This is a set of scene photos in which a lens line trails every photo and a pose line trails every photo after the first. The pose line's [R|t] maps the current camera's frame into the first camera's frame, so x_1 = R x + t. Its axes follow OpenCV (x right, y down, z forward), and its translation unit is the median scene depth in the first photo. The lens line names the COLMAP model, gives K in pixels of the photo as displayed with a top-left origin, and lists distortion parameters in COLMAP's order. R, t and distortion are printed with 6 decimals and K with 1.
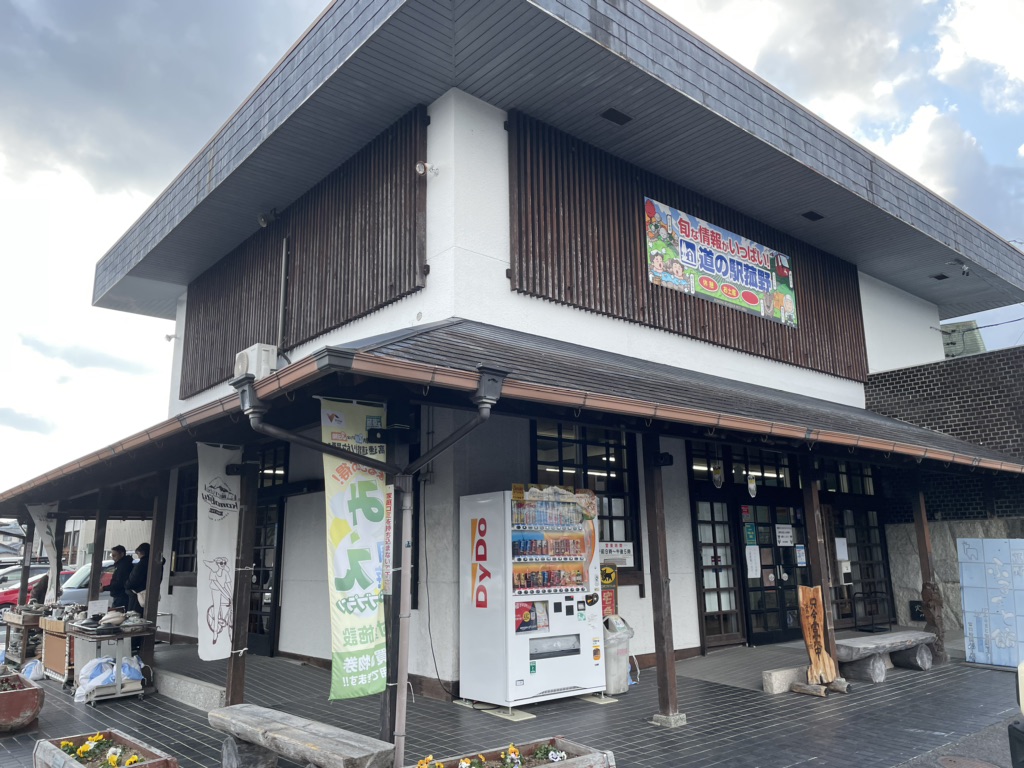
lens RADIAL K [[774.4, 0, 516.8], [0, 774.4, 376.3], [0, 0, 1]] dist [0.089841, -0.114067]
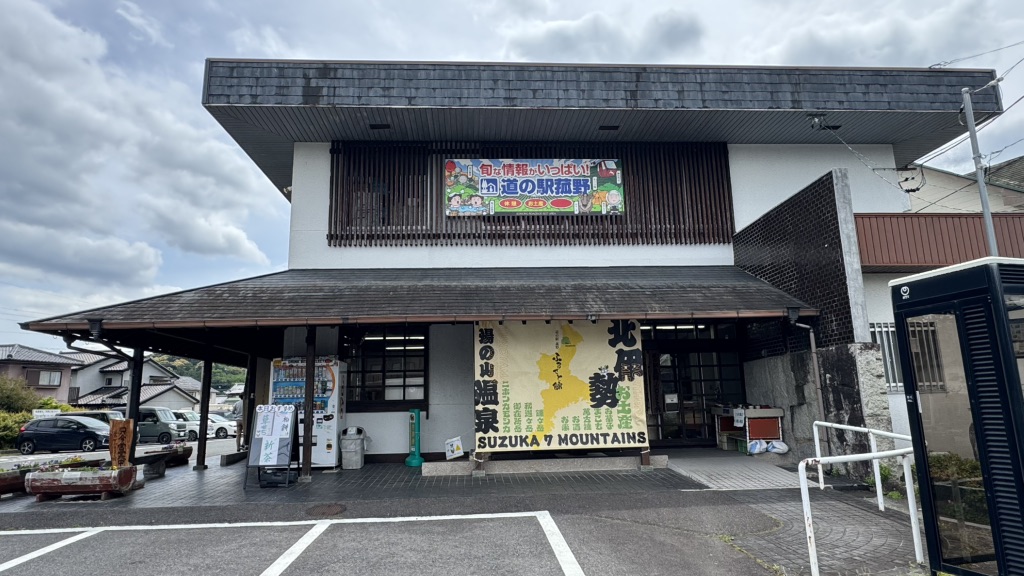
lens RADIAL K [[600.4, 0, 508.8], [0, 600.4, 287.8], [0, 0, 1]] dist [0.001895, -0.001487]
pose [[0.797027, -0.117090, -0.592485, 0.911130], [0.145295, 0.989388, -0.000073, 0.034880], [0.586207, -0.086026, 0.805581, 0.104612]]
